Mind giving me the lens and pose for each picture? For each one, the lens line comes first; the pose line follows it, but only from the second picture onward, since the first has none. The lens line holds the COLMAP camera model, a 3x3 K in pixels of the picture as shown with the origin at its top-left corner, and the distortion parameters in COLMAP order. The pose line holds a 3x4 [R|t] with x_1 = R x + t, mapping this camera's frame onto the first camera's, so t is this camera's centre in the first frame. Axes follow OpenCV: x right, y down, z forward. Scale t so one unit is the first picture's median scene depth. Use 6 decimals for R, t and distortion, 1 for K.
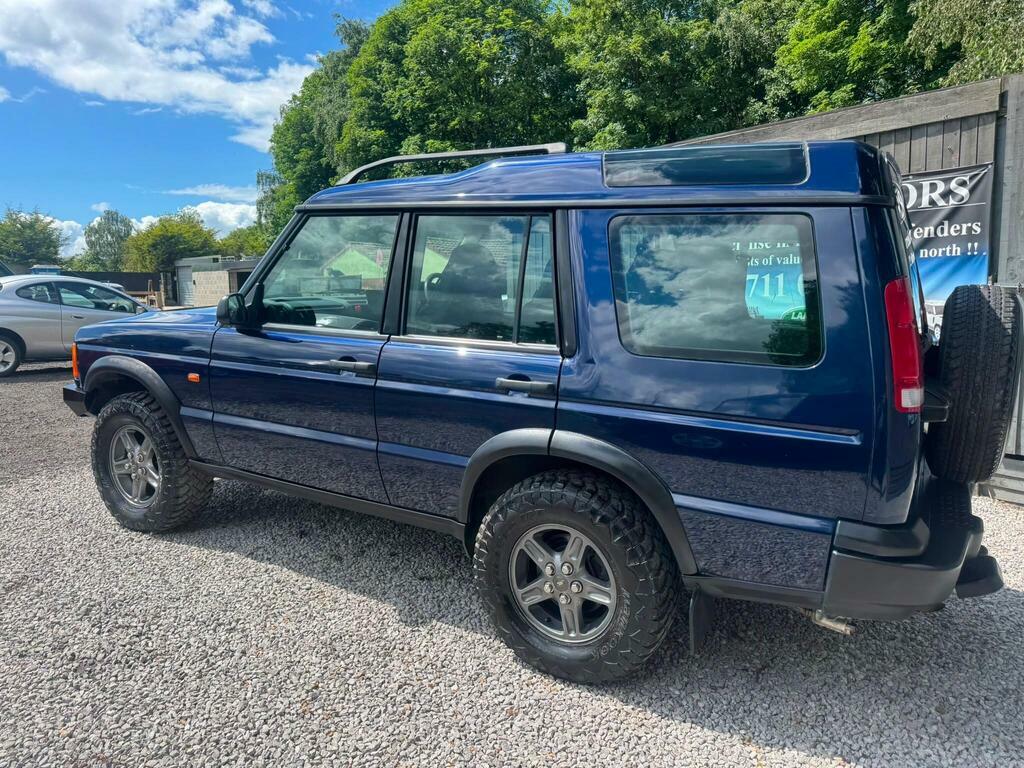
lens RADIAL K [[736.9, 0, 509.9], [0, 736.9, 355.8], [0, 0, 1]] dist [0.000115, -0.004518]
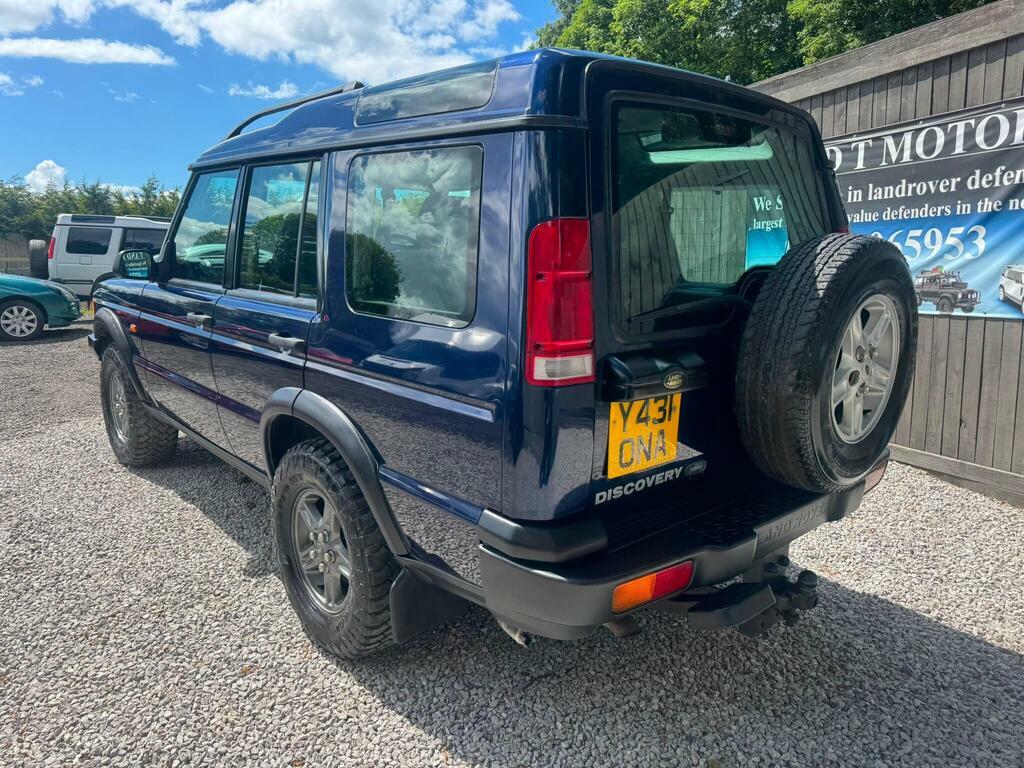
lens RADIAL K [[738.2, 0, 507.6], [0, 738.2, 364.0], [0, 0, 1]] dist [-0.003846, 0.000450]
pose [[0.947787, 0.047877, -0.315289, 0.435003], [-0.033134, 0.998099, 0.051959, 0.007356], [0.317177, -0.038799, 0.947572, 0.131210]]
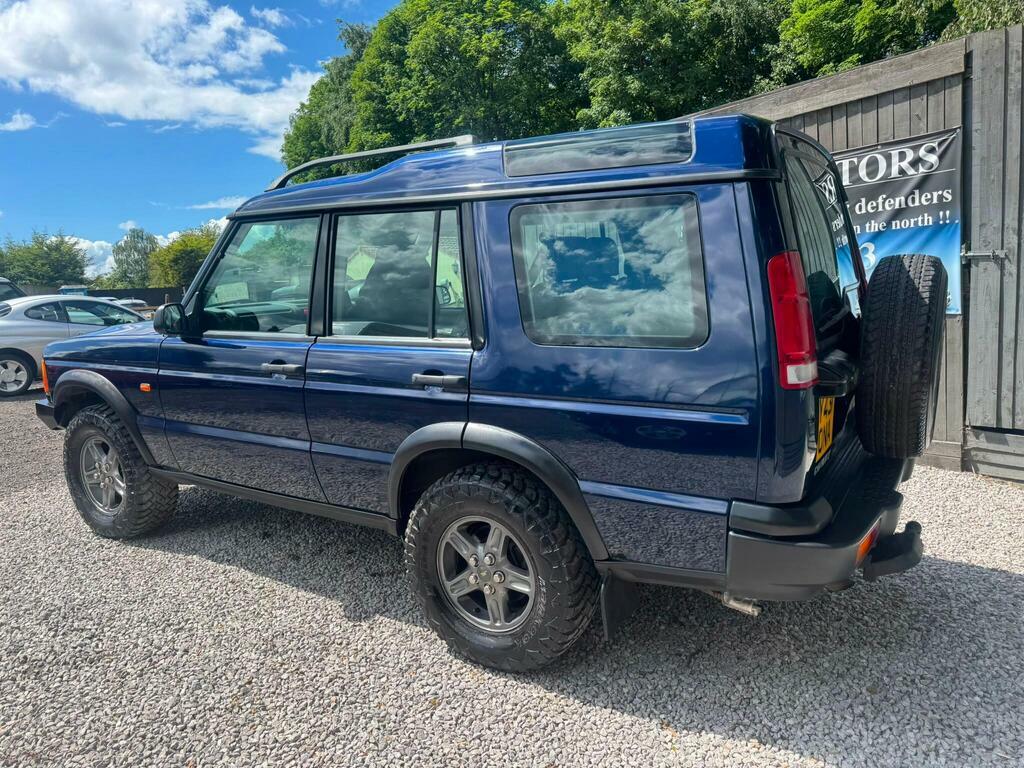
lens RADIAL K [[736.6, 0, 498.5], [0, 736.6, 365.2], [0, 0, 1]] dist [0.003026, -0.006384]
pose [[0.997488, -0.047580, -0.052469, 0.114776], [0.048508, 0.998686, 0.016557, 0.005572], [0.051612, -0.019061, 0.998485, 0.000224]]
